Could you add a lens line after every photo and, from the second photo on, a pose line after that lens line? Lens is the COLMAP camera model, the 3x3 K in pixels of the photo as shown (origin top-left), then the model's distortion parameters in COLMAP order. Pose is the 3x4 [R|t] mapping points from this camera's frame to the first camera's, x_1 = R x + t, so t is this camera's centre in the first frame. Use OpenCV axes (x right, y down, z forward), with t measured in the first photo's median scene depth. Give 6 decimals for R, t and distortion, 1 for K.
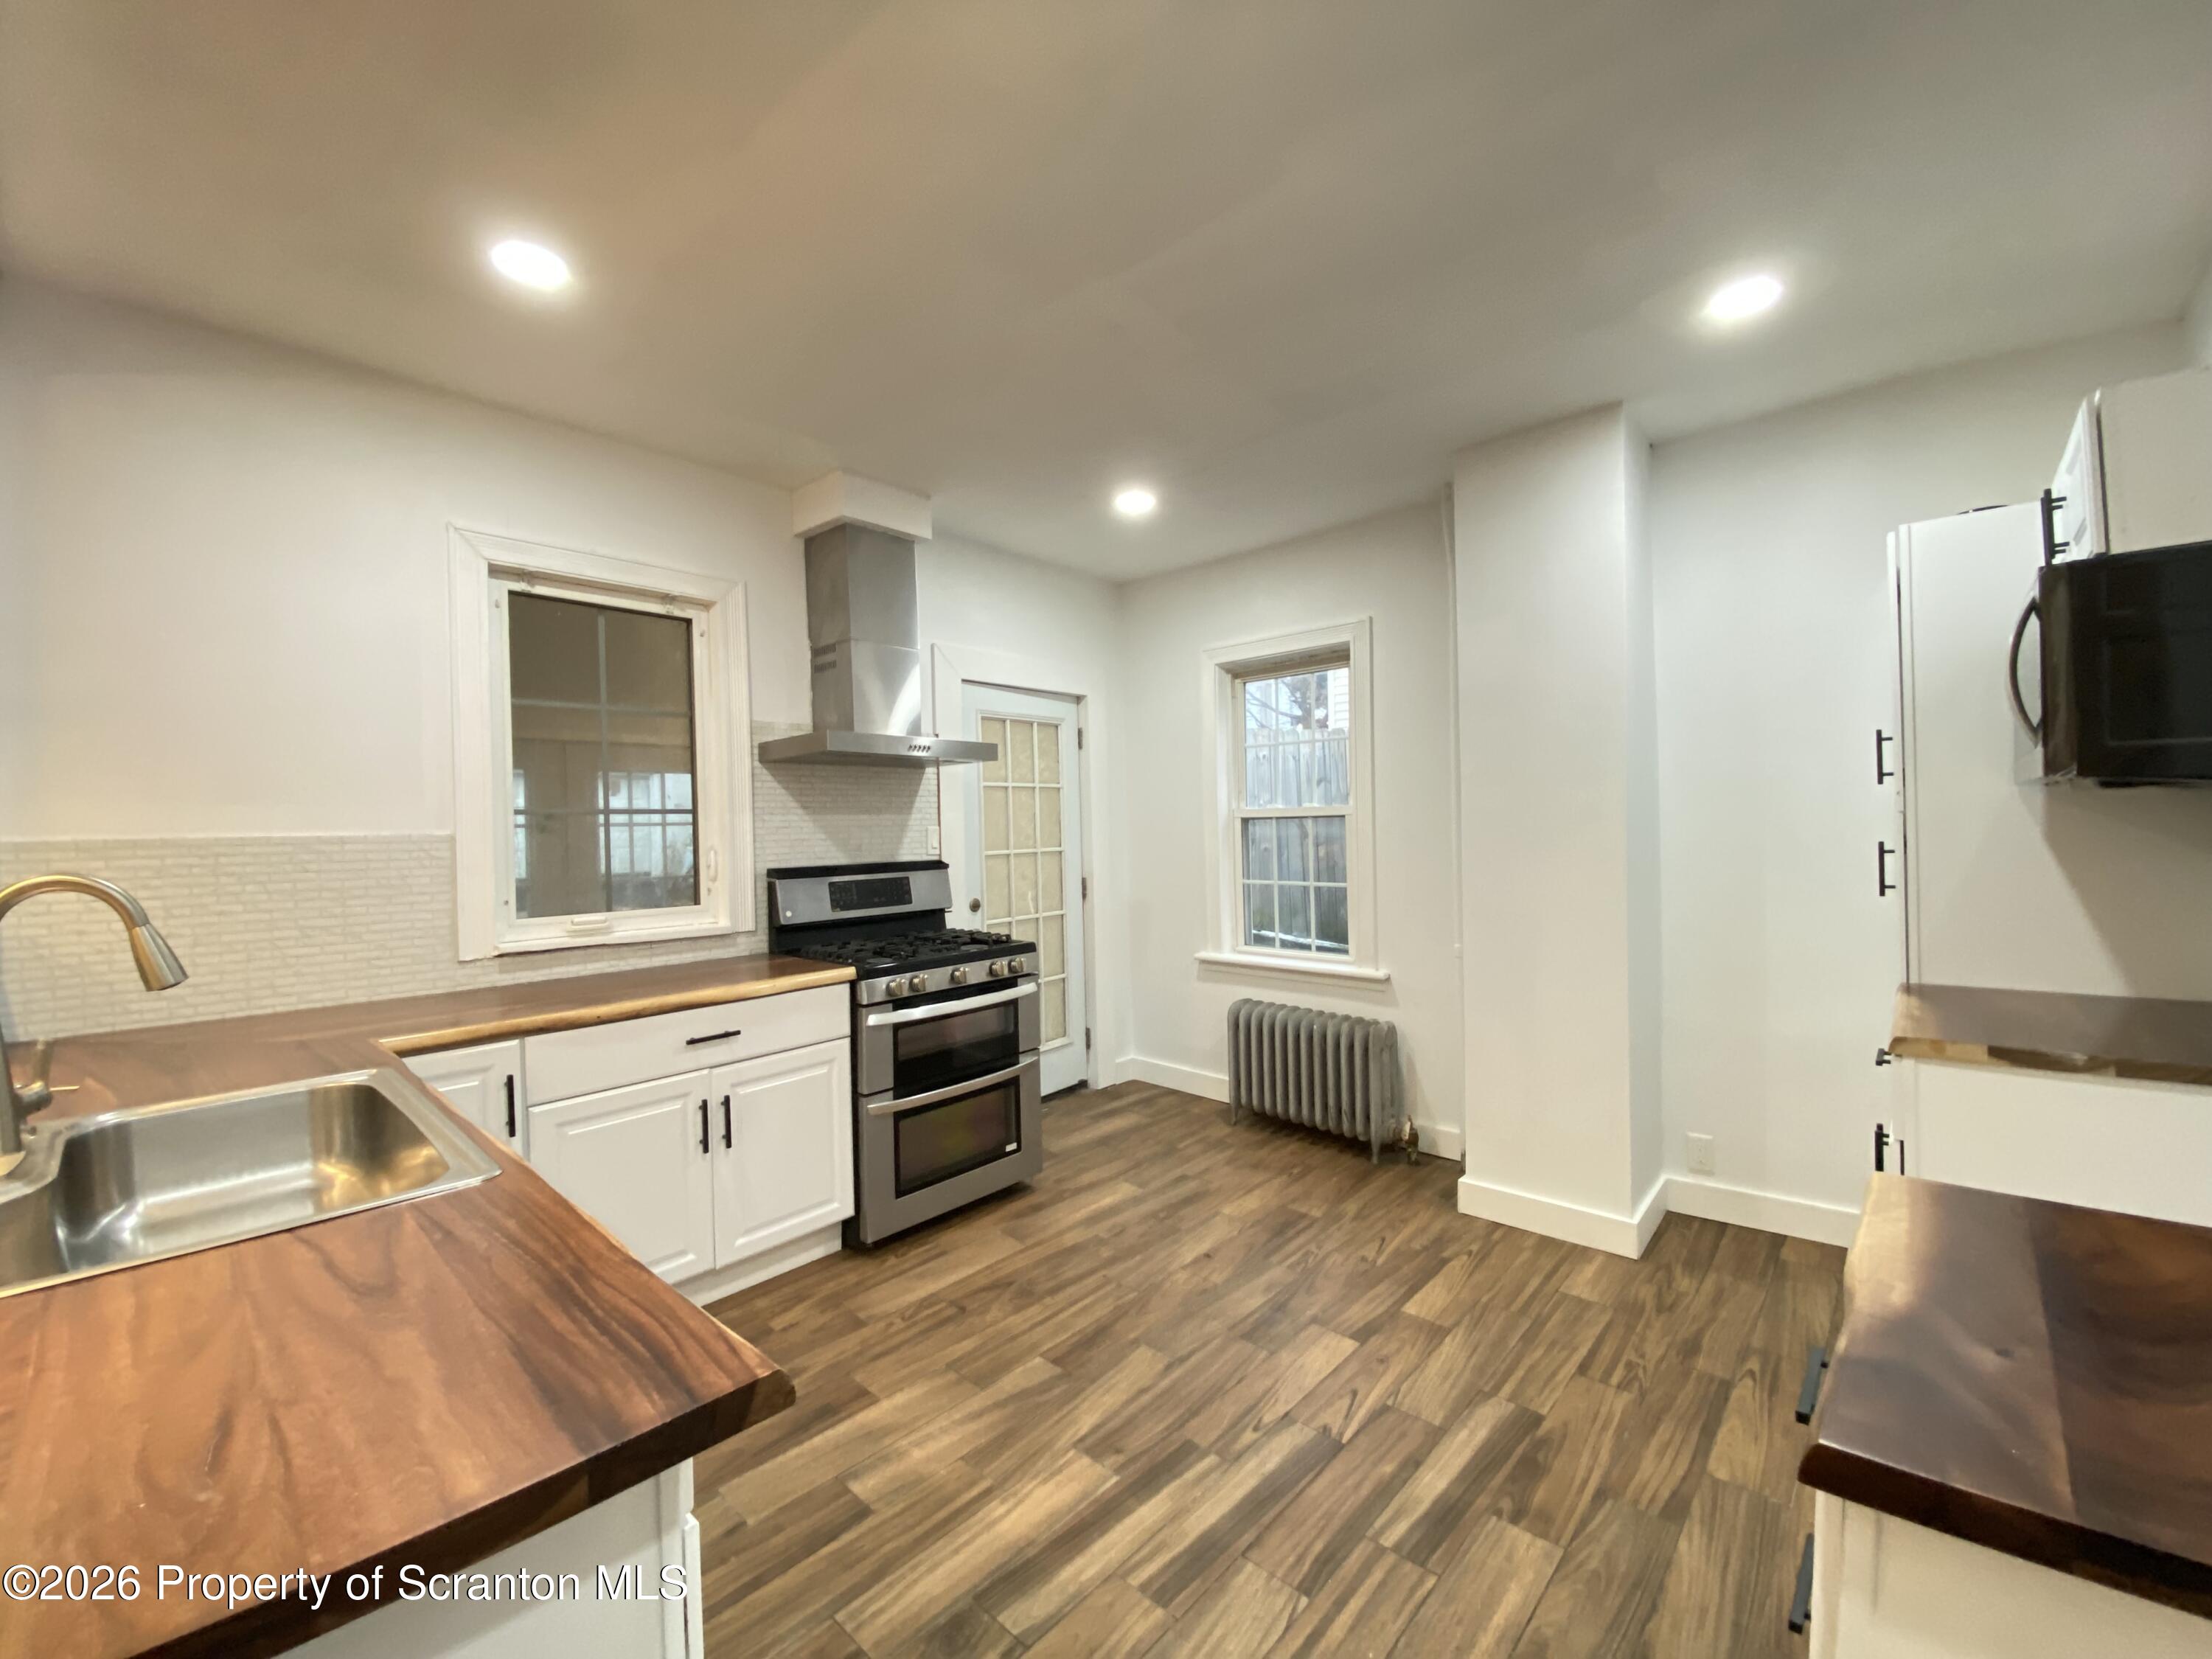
lens RADIAL K [[899.0, 0, 1082.3], [0, 899.0, 823.2], [0, 0, 1]] dist [0.004917, -0.013600]
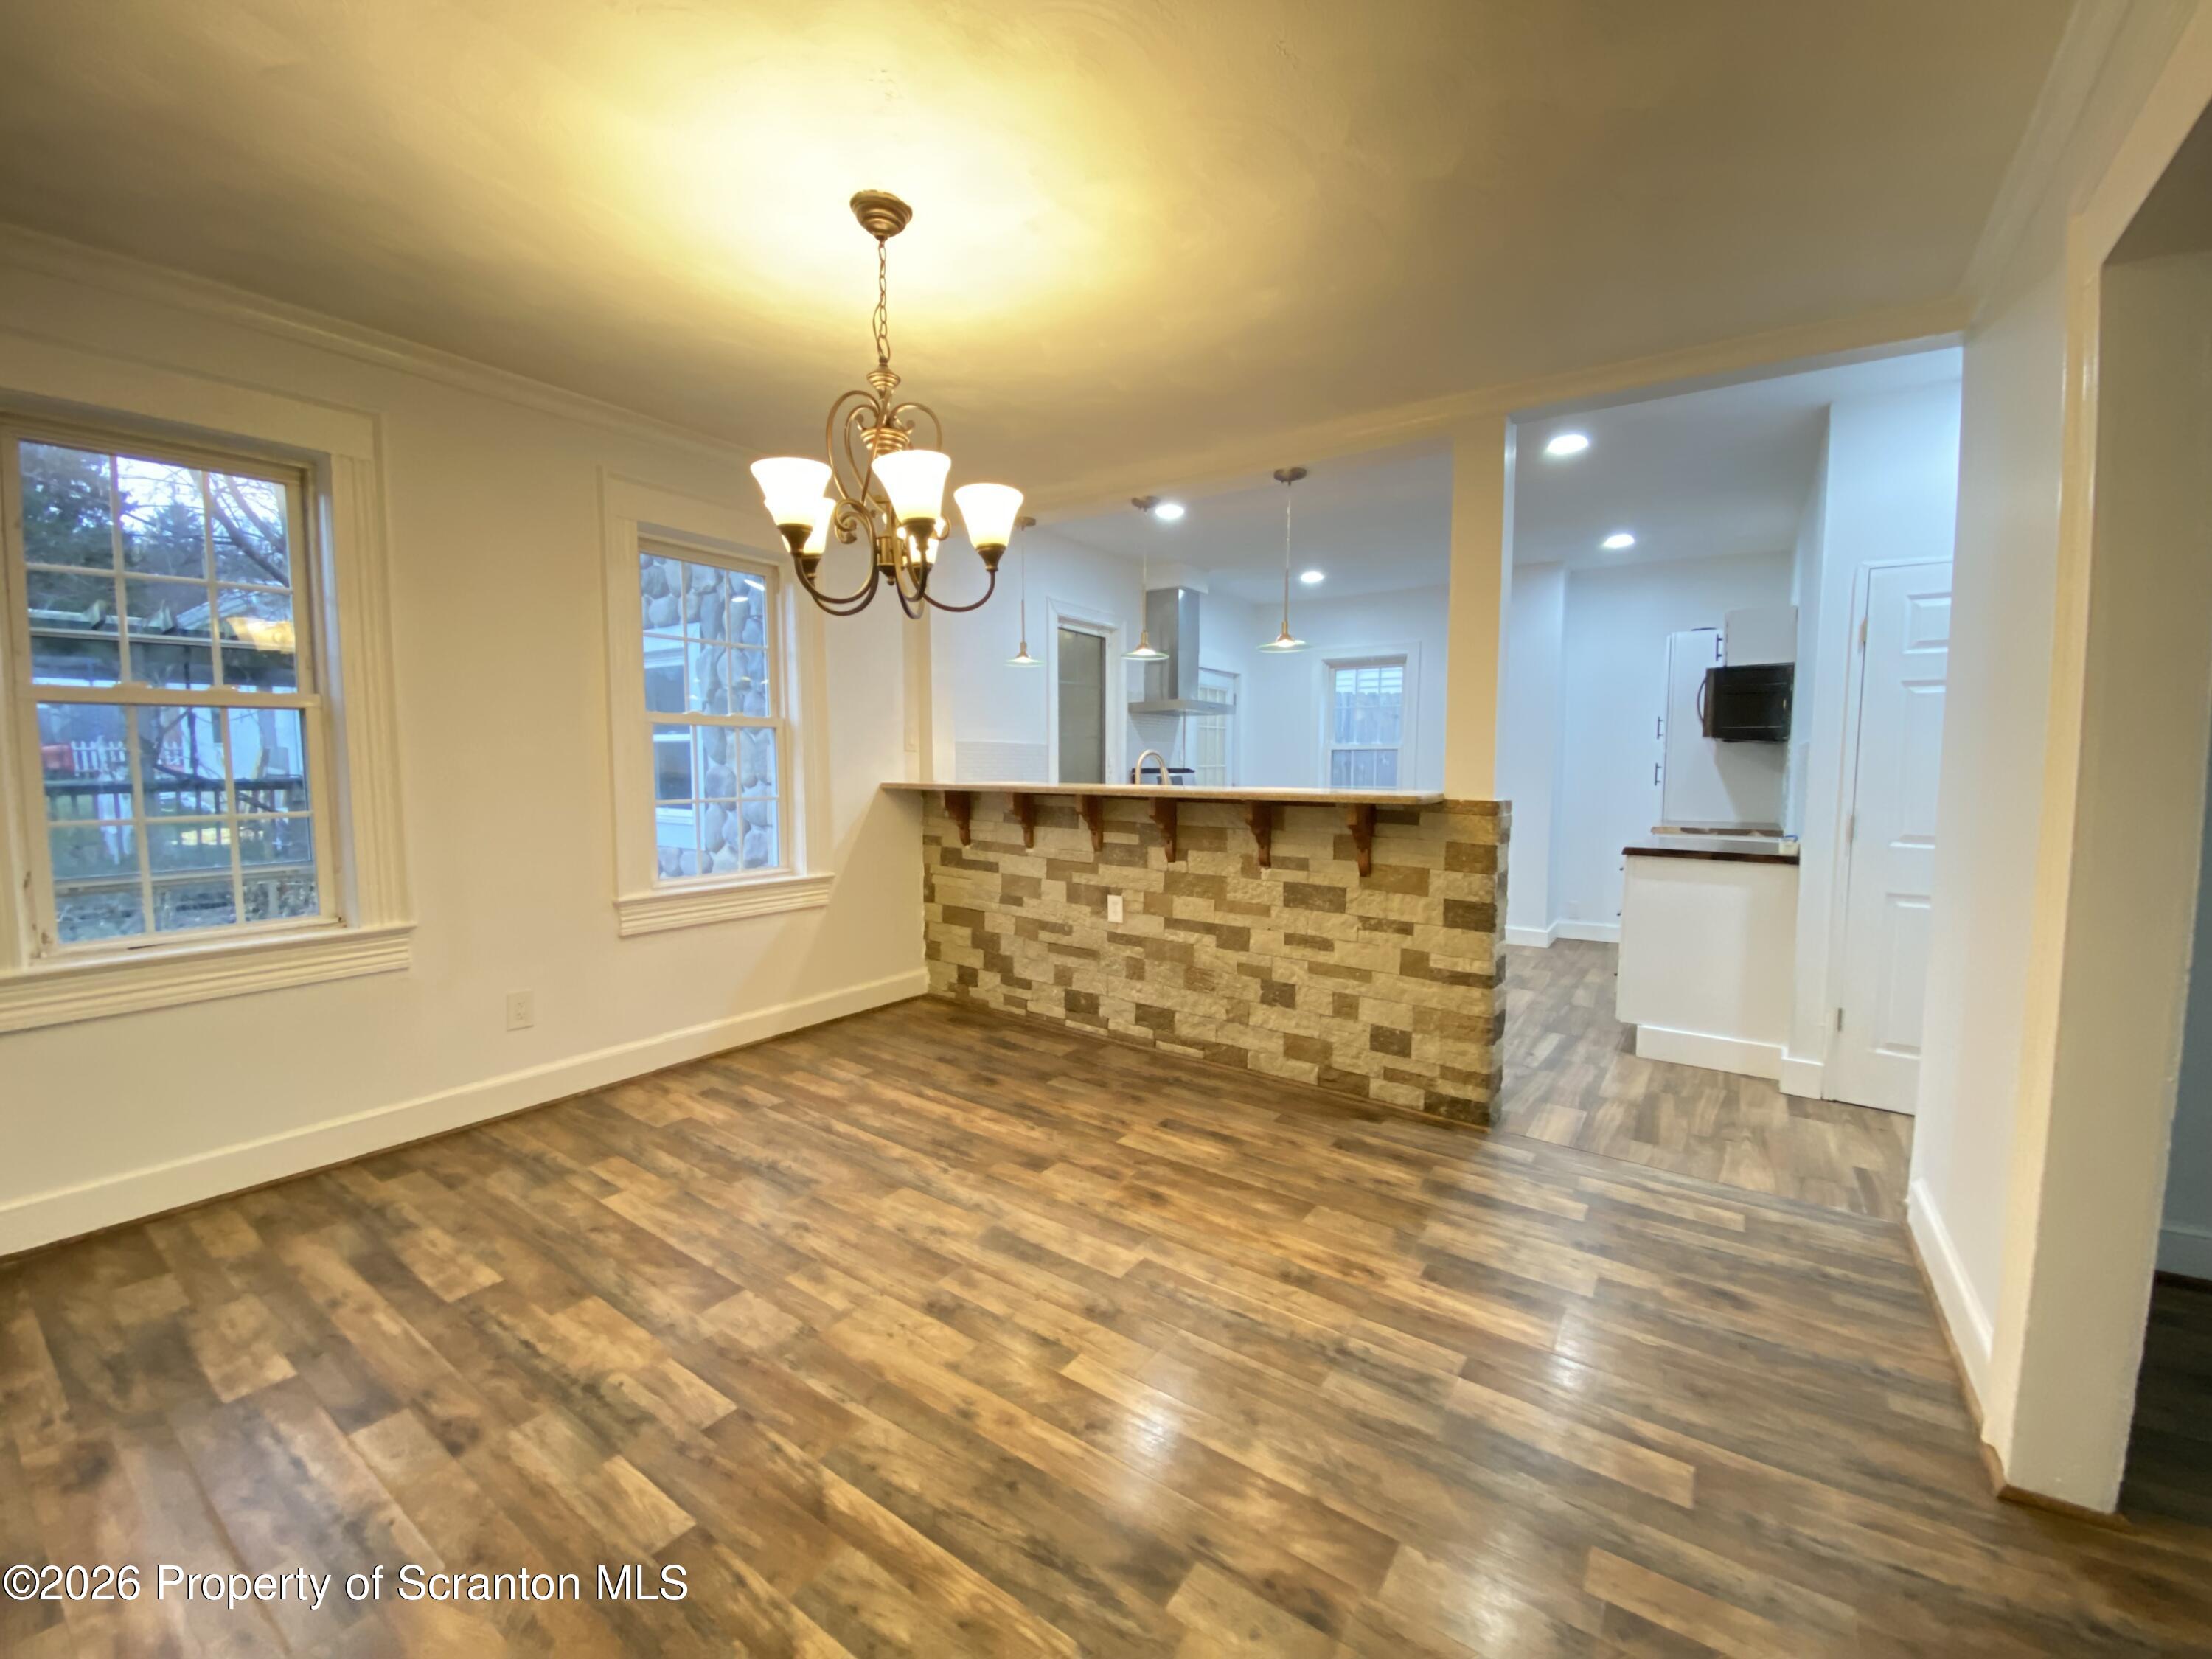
lens RADIAL K [[899.0, 0, 1092.0], [0, 899.0, 831.1], [0, 0, 1]] dist [0.004917, -0.013600]
pose [[0.989612, 0.010217, 0.143403, -0.998283], [-0.021743, 0.996634, 0.079039, 0.042831], [-0.142112, -0.081336, 0.986503, -1.241709]]
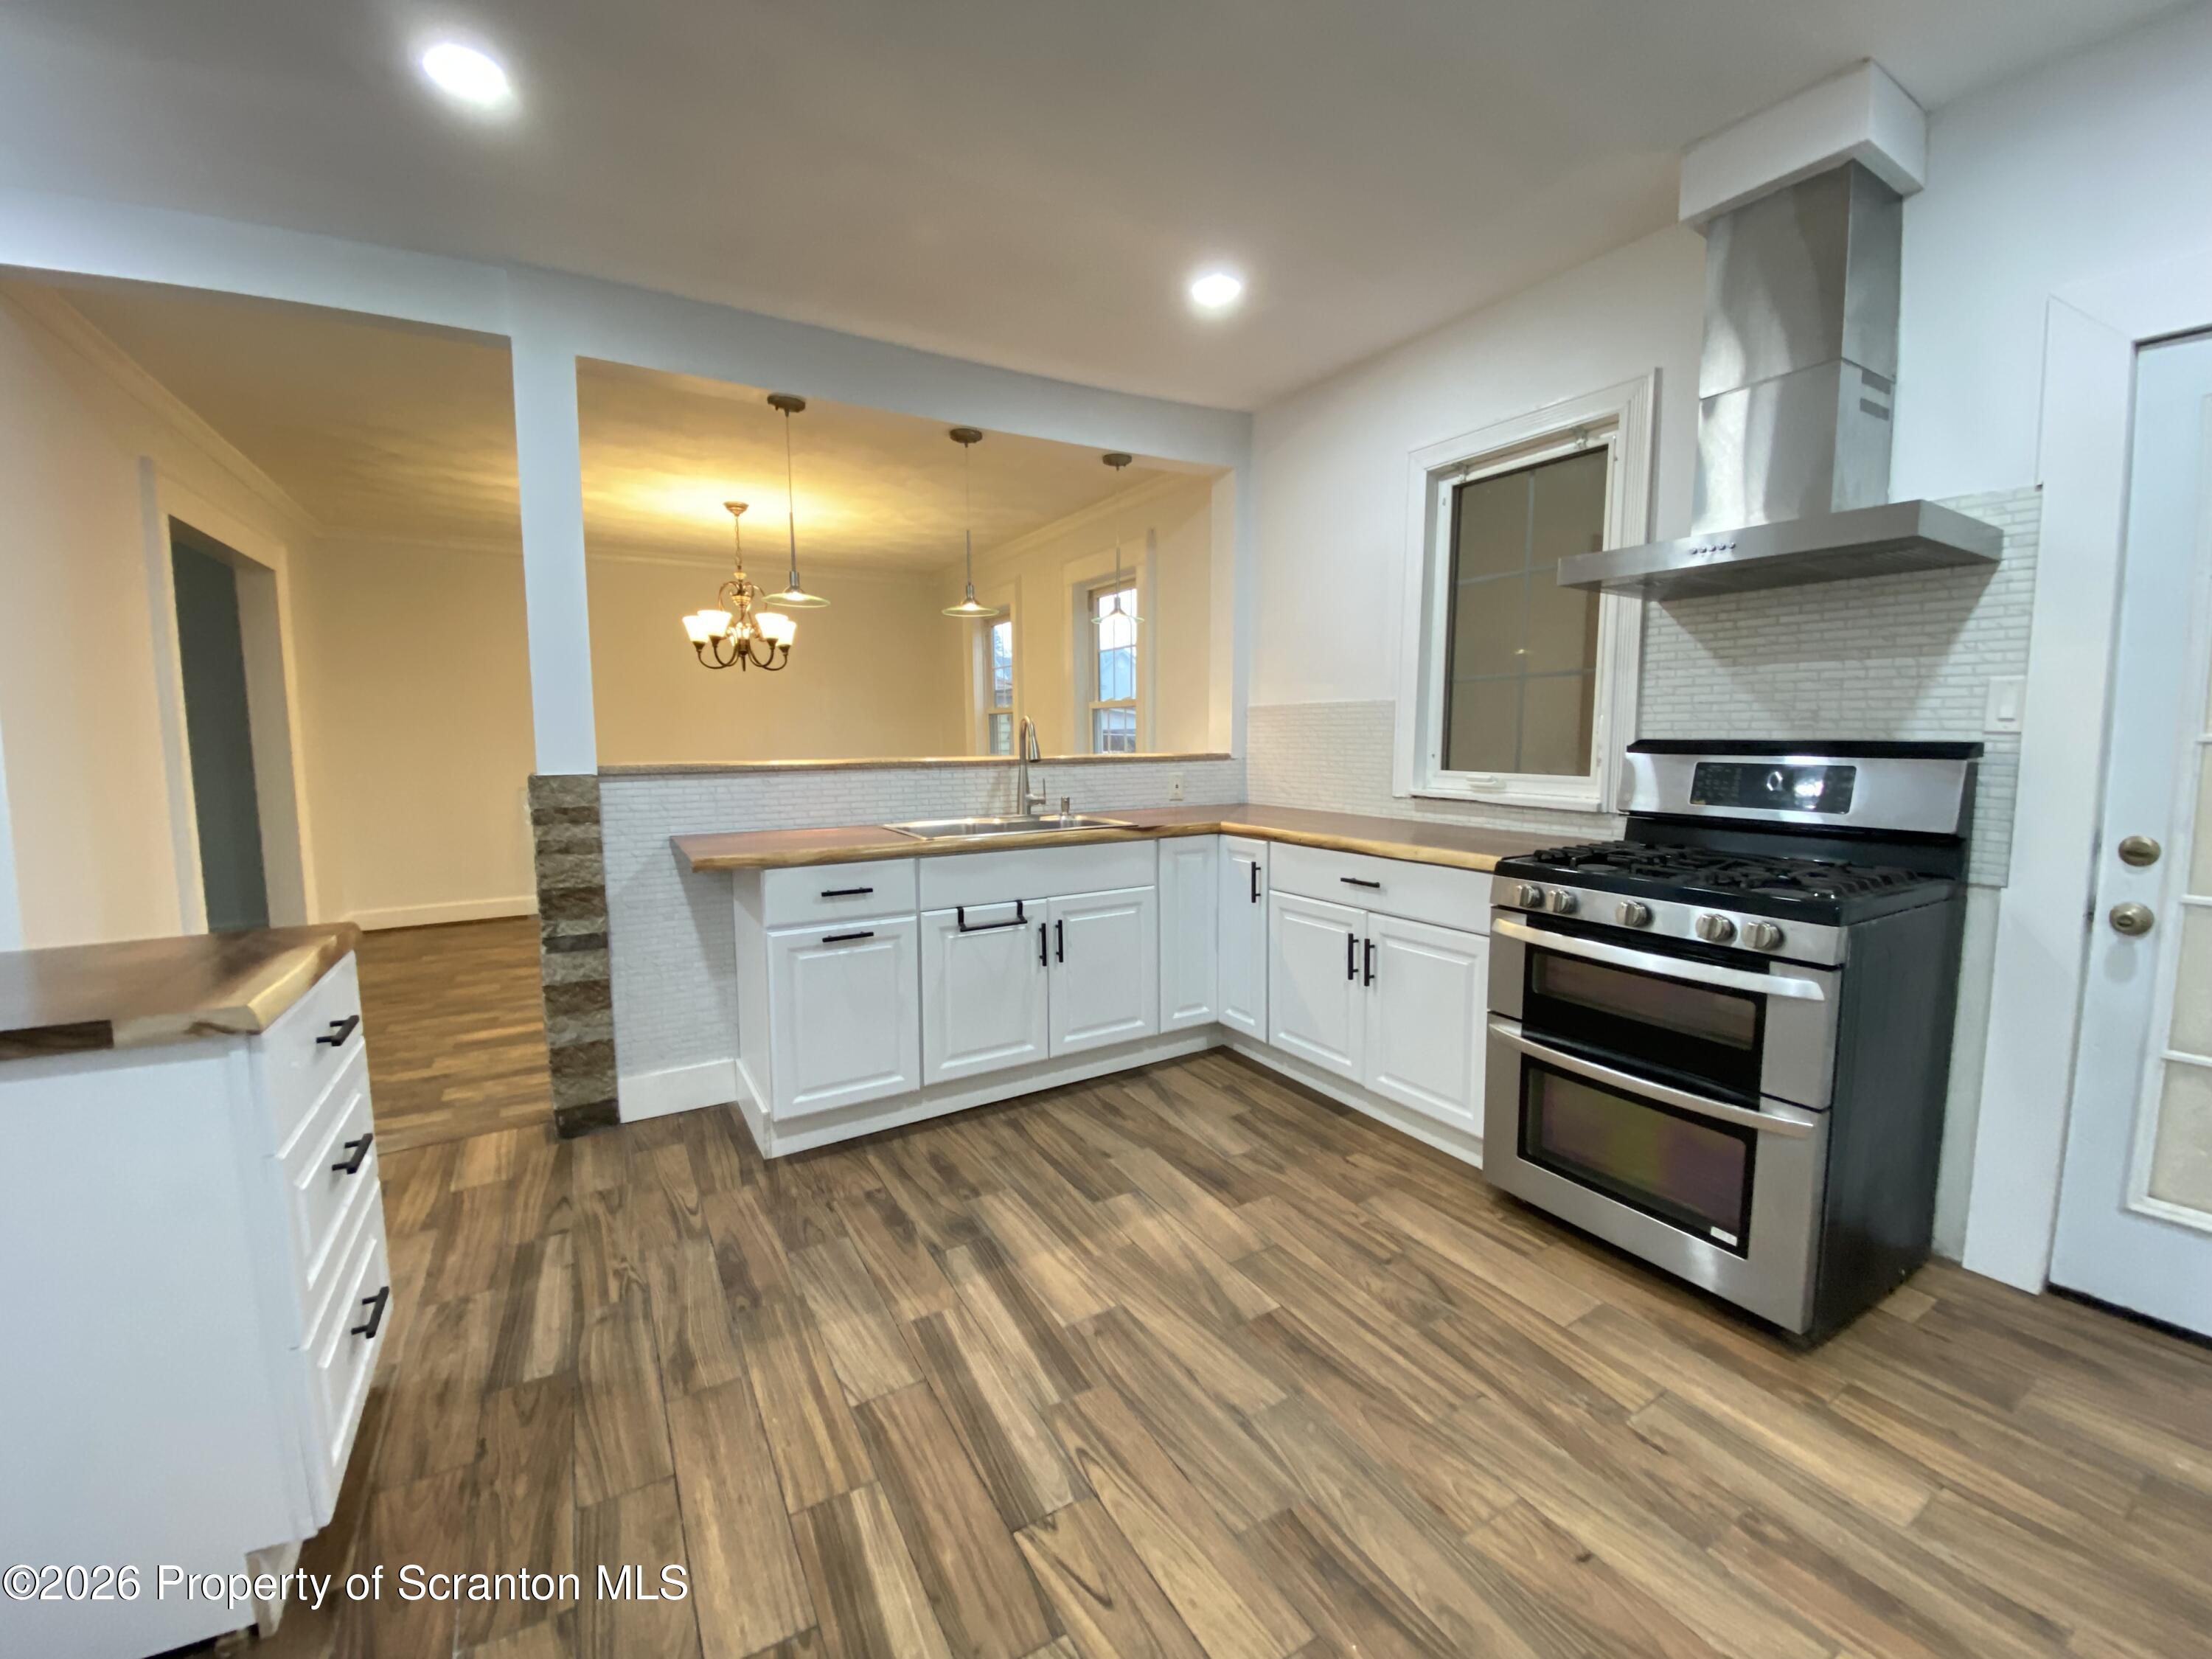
lens RADIAL K [[899.0, 0, 1125.5], [0, 899.0, 832.5], [0, 0, 1]] dist [0.004917, -0.013600]
pose [[-0.261280, 0.130402, -0.956414, 0.758661], [0.012449, 0.991206, 0.131745, 0.030487], [0.965183, 0.022516, -0.260605, 1.080460]]
